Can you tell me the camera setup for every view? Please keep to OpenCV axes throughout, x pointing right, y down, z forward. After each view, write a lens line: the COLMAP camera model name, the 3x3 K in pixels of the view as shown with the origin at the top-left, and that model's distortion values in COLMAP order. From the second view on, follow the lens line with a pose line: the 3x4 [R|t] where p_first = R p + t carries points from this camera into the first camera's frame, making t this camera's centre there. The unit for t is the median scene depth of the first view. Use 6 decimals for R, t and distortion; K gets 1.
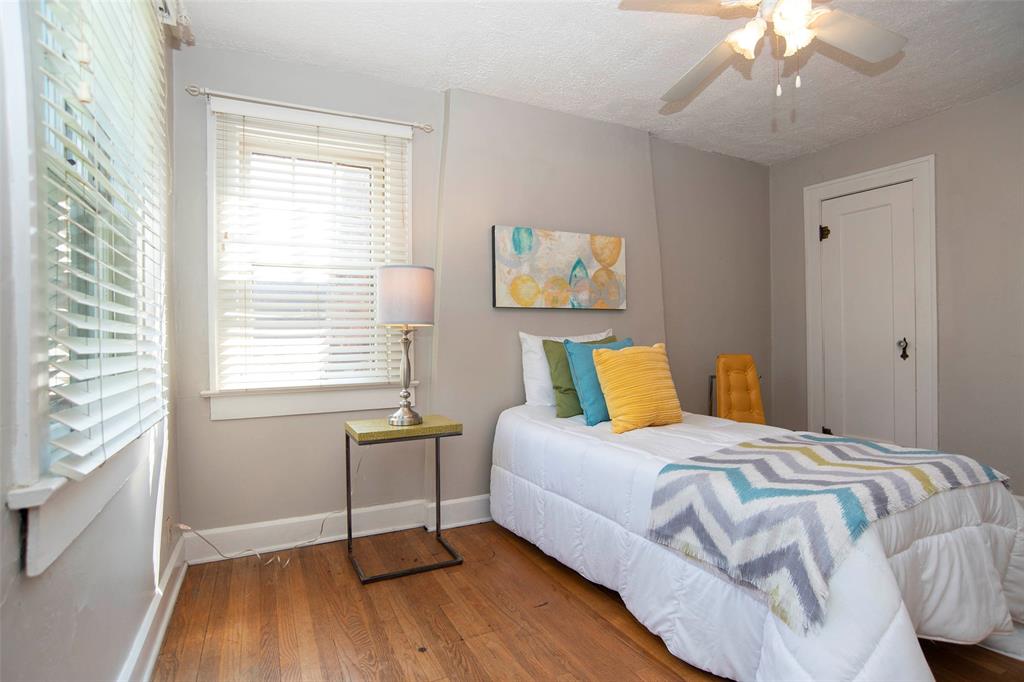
lens RADIAL K [[524.6, 0, 512.0], [0, 524.6, 341.0], [0, 0, 1]] dist [-0.107987, 0.052601]
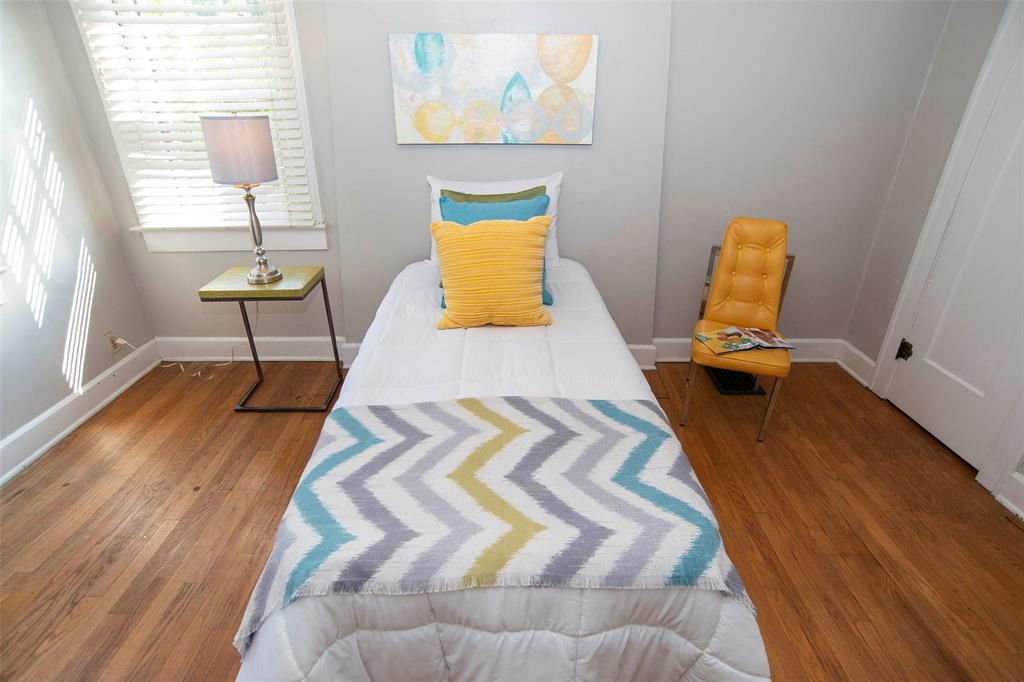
lens RADIAL K [[528.8, 0, 514.2], [0, 528.8, 351.0], [0, 0, 1]] dist [-0.084716, 0.046606]
pose [[0.898604, 0.210975, -0.384709, 0.503170], [-0.017099, 0.892980, 0.449771, -0.139748], [0.438428, -0.397588, 0.806043, 0.261219]]
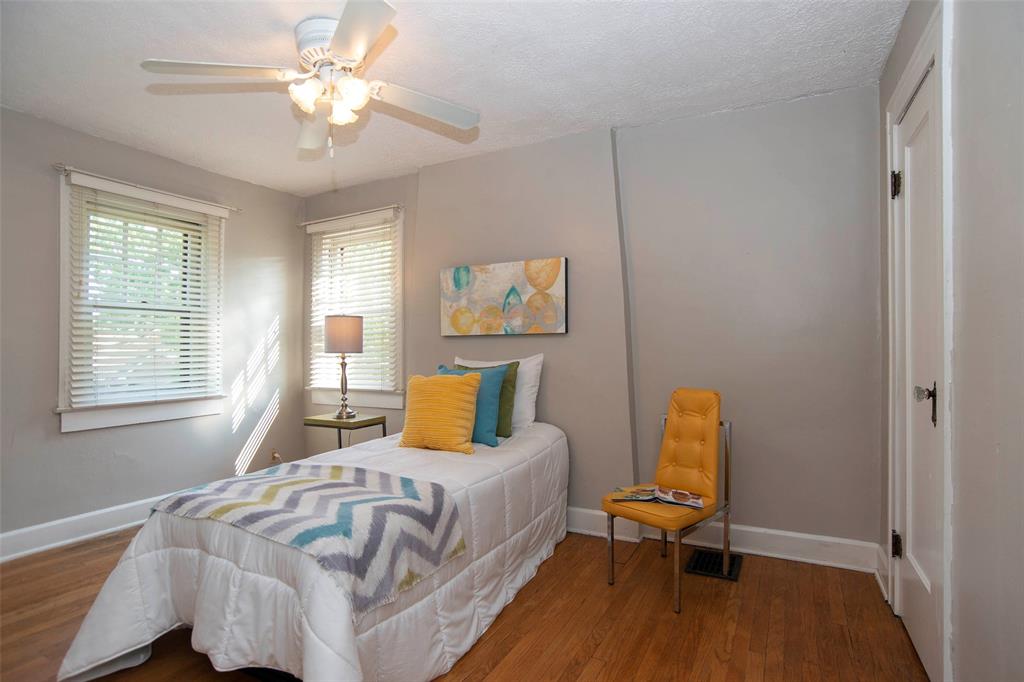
lens RADIAL K [[515.7, 0, 515.0], [0, 515.7, 351.2], [0, 0, 1]] dist [-0.084409, 0.043850]
pose [[0.578555, 0.012406, -0.815549, 1.001269], [0.000419, 0.999880, 0.015507, -0.045233], [0.815643, -0.009313, 0.578480, 0.419193]]
